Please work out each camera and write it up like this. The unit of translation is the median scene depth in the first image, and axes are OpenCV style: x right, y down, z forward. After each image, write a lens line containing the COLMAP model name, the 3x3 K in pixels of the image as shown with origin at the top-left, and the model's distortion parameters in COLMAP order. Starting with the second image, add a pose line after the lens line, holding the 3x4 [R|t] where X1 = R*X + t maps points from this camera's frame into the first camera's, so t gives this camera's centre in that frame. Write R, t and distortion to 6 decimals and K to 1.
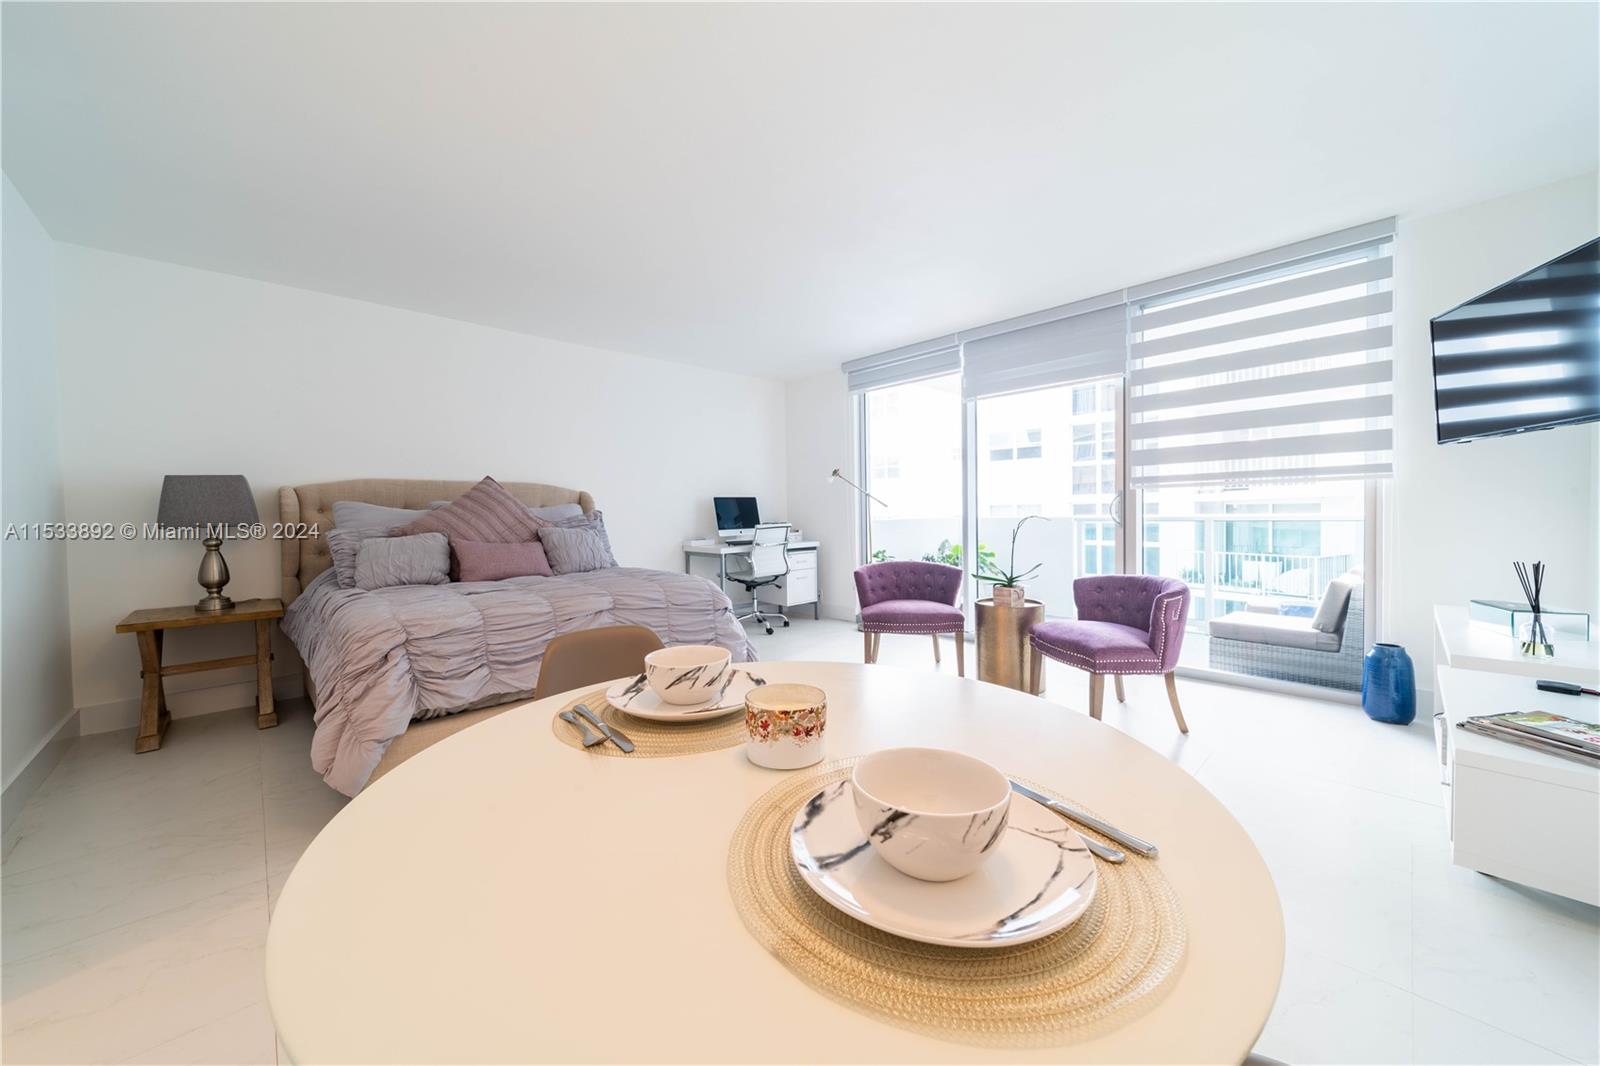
lens RADIAL K [[580.2, 0, 800.0], [0, 580.2, 533.0], [0, 0, 1]] dist [0.001074, 0.000064]
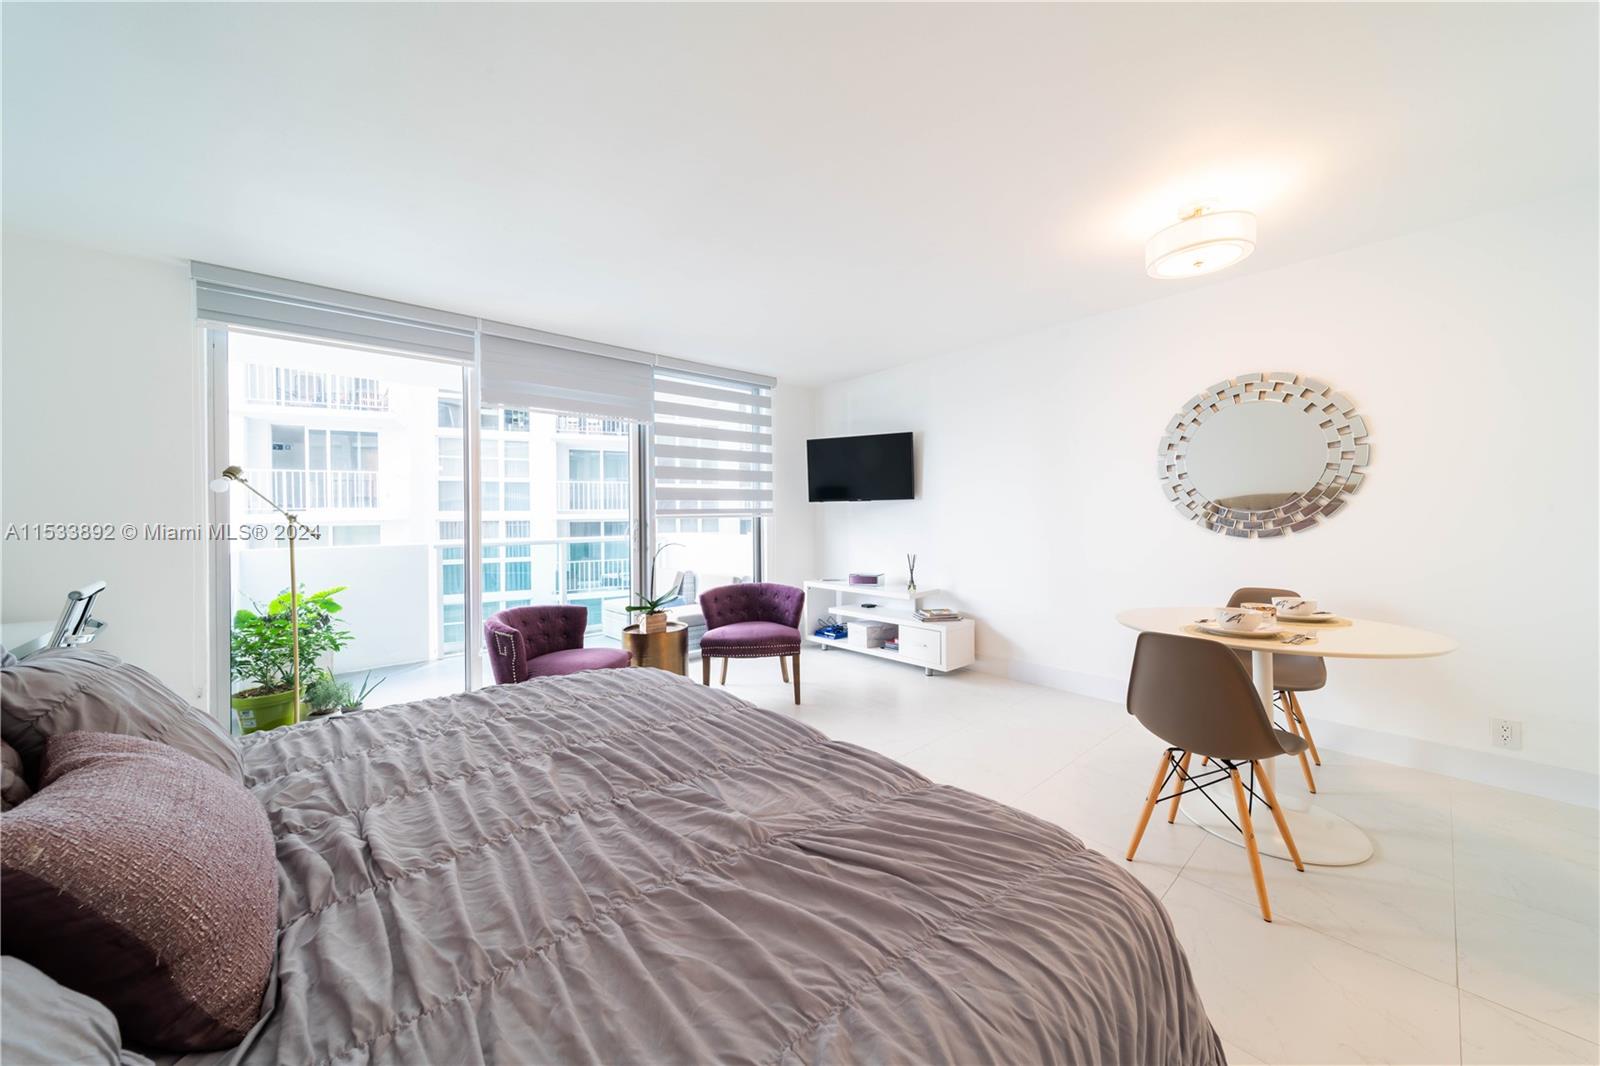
lens RADIAL K [[580.2, 0, 800.0], [0, 580.2, 533.0], [0, 0, 1]] dist [0.001074, 0.000064]
pose [[0.086542, 0.010422, 0.996194, -0.734812], [0.041125, 0.999056, -0.014024, -0.014429], [-0.995399, 0.042182, 0.086032, 0.695481]]
